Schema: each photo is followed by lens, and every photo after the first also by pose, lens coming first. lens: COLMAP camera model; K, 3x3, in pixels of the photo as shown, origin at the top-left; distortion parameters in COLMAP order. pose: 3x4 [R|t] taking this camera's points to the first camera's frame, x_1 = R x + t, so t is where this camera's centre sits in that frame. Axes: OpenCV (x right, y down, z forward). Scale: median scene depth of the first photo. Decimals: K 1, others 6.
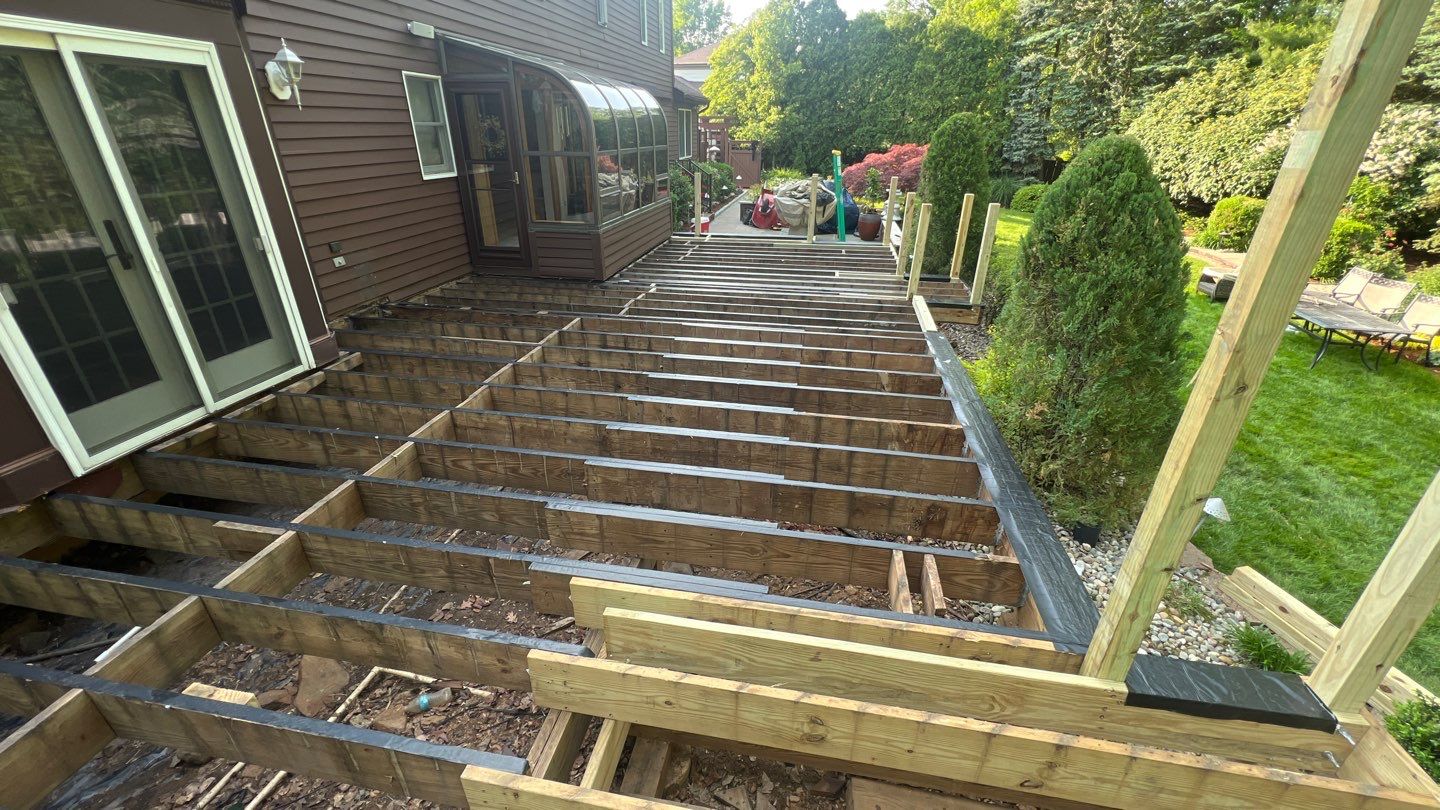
lens RADIAL K [[578.7, 0, 720.2], [0, 578.7, 402.4], [0, 0, 1]] dist [-0.000492, -0.000241]
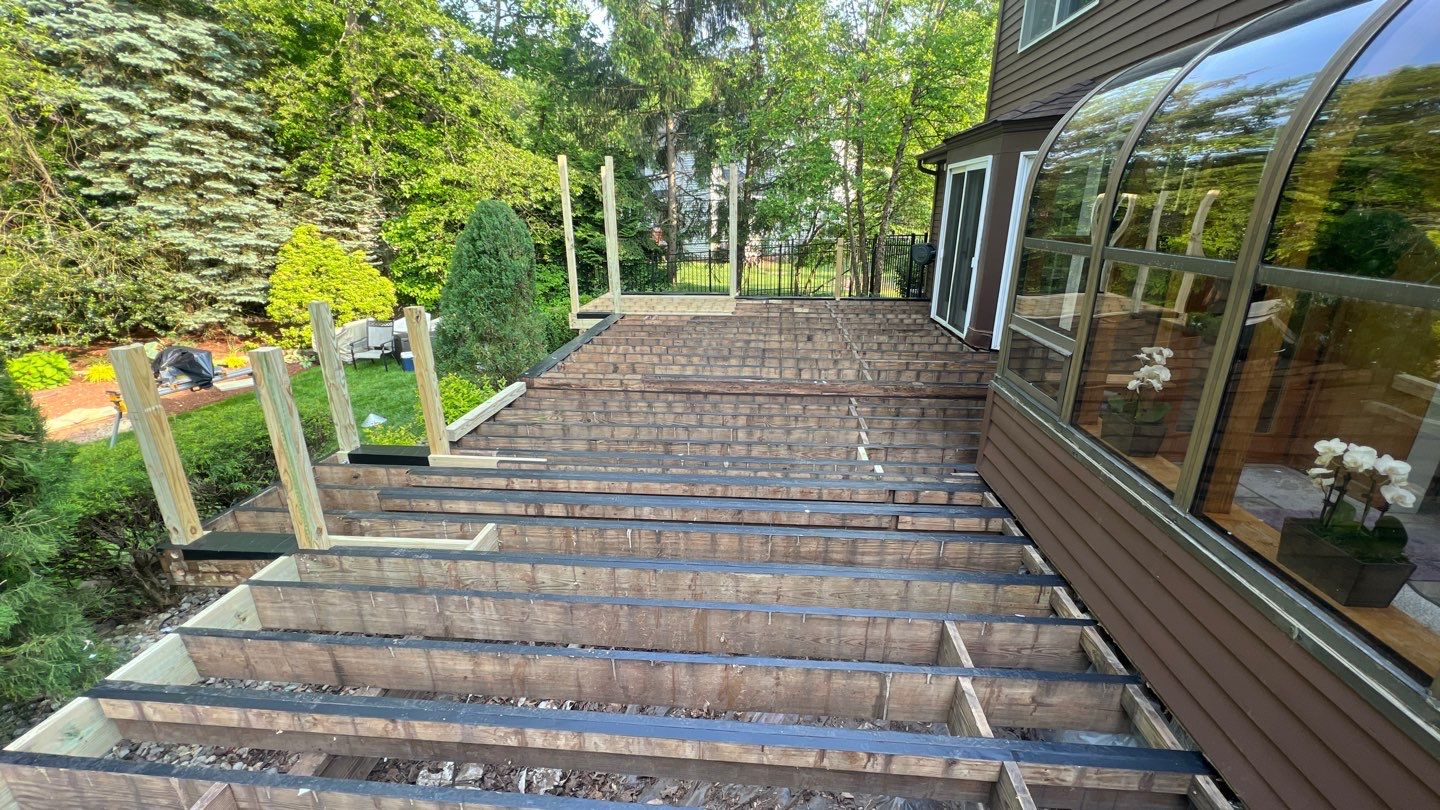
lens RADIAL K [[578.7, 0, 720.2], [0, 578.7, 402.4], [0, 0, 1]] dist [-0.000492, -0.000241]
pose [[-0.996180, 0.025234, -0.083598, 0.044494], [-0.039783, 0.721063, 0.691727, -0.365566], [0.077734, 0.692410, -0.717304, 0.791094]]
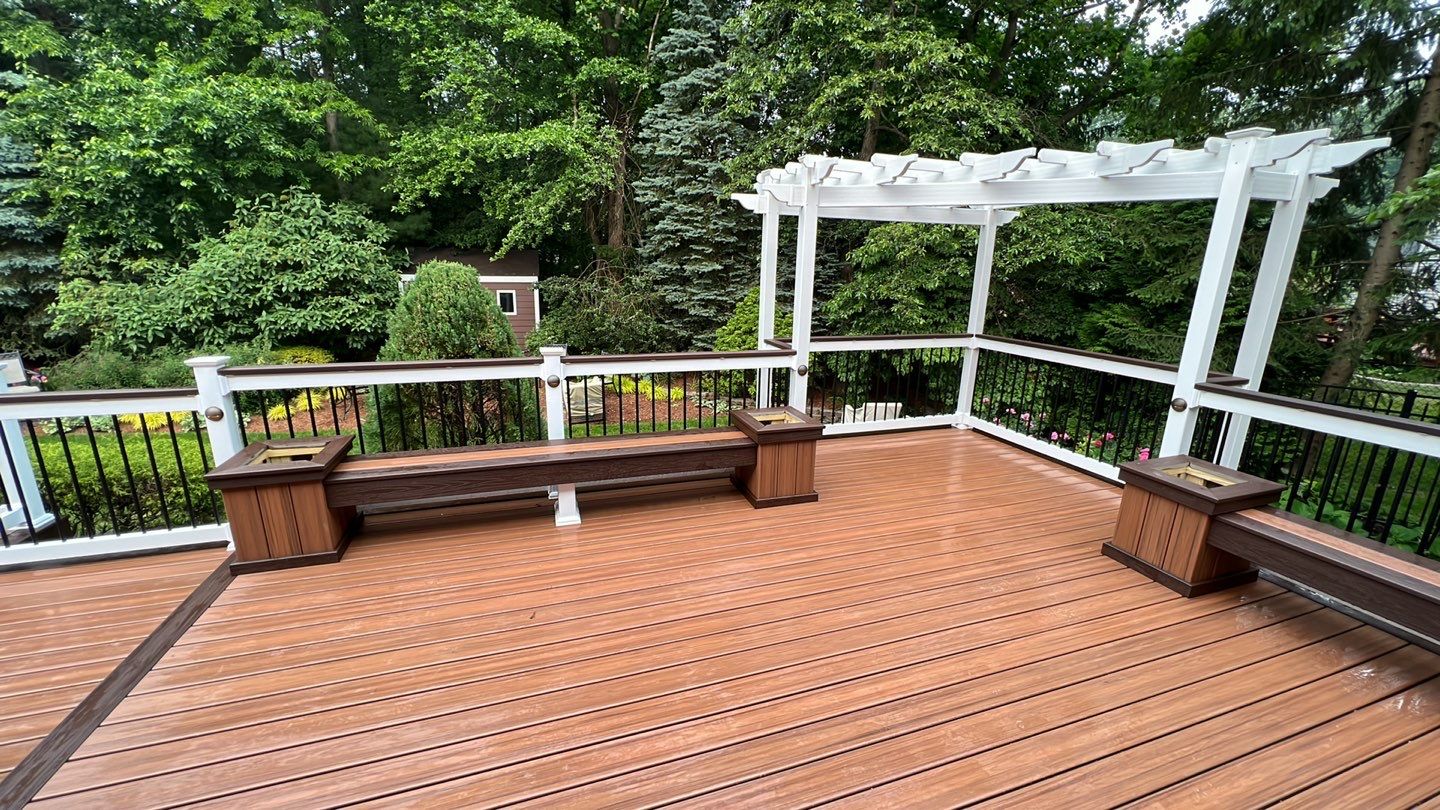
lens RADIAL K [[551.8, 0, 722.2], [0, 551.8, 406.8], [0, 0, 1]] dist [-0.001680, -0.000561]
pose [[-0.474331, -0.237600, 0.847677, -0.177357], [0.354721, 0.829682, 0.431046, -0.145035], [-0.805719, 0.505147, -0.309262, 0.296757]]
